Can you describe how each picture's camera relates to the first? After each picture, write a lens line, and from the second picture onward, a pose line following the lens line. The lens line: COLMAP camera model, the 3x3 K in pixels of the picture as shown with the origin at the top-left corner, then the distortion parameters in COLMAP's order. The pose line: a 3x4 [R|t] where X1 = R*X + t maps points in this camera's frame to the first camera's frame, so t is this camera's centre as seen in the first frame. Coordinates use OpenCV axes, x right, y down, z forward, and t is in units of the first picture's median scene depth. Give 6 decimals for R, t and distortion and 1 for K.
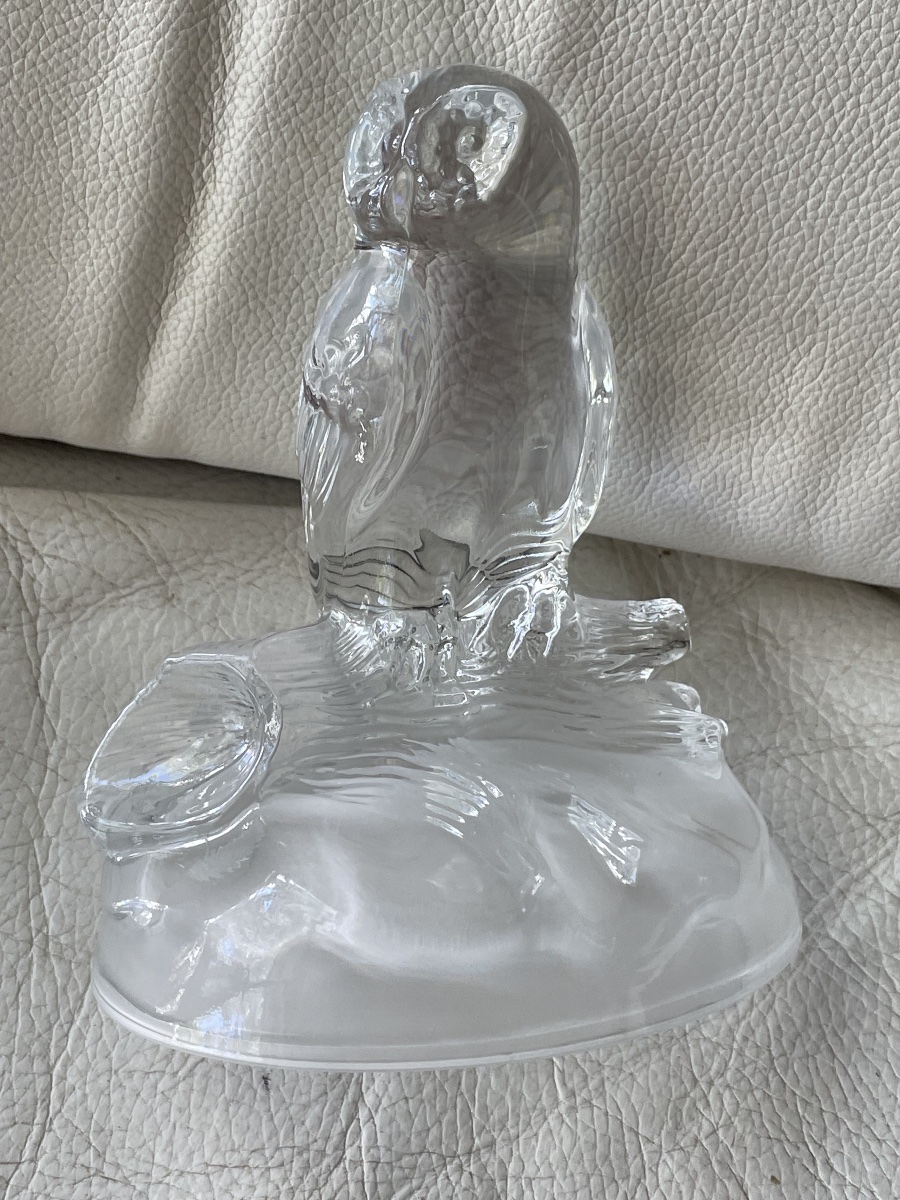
lens RADIAL K [[1773.8, 0, 434.0], [0, 1773.8, 498.1], [0, 0, 1]] dist [0.189498, -0.535632]
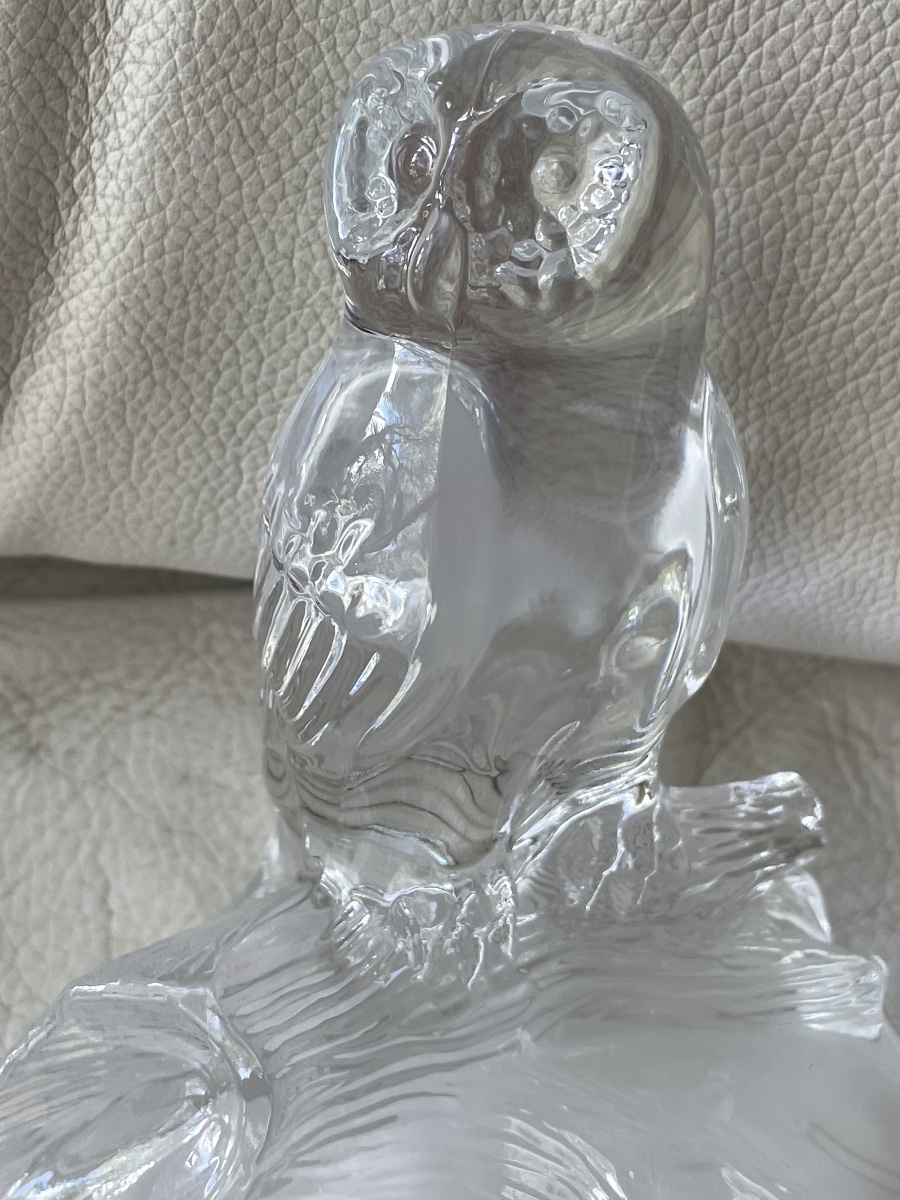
lens RADIAL K [[1787.1, 0, 442.1], [0, 1787.1, 502.2], [0, 0, 1]] dist [0.170076, -0.566947]
pose [[0.991111, -0.047292, 0.124347, -0.088086], [0.026682, 0.986354, 0.162460, -0.173911], [-0.130333, -0.157698, 0.978849, 0.370911]]
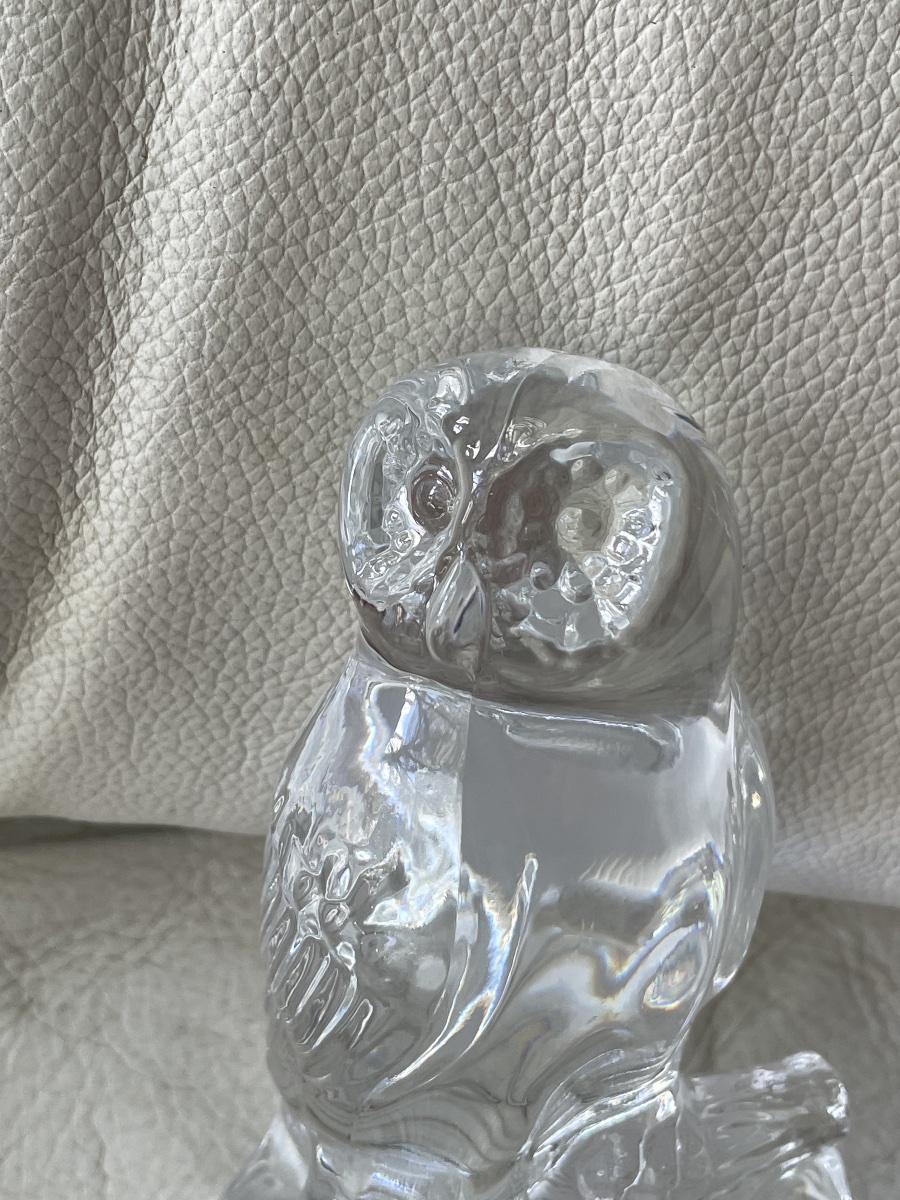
lens RADIAL K [[1783.9, 0, 455.8], [0, 1783.9, 483.5], [0, 0, 1]] dist [0.155166, -0.460056]
pose [[0.988731, -0.045261, 0.142700, -0.091742], [0.024537, 0.989307, 0.143773, -0.270428], [-0.147681, -0.138651, 0.979268, 0.409849]]
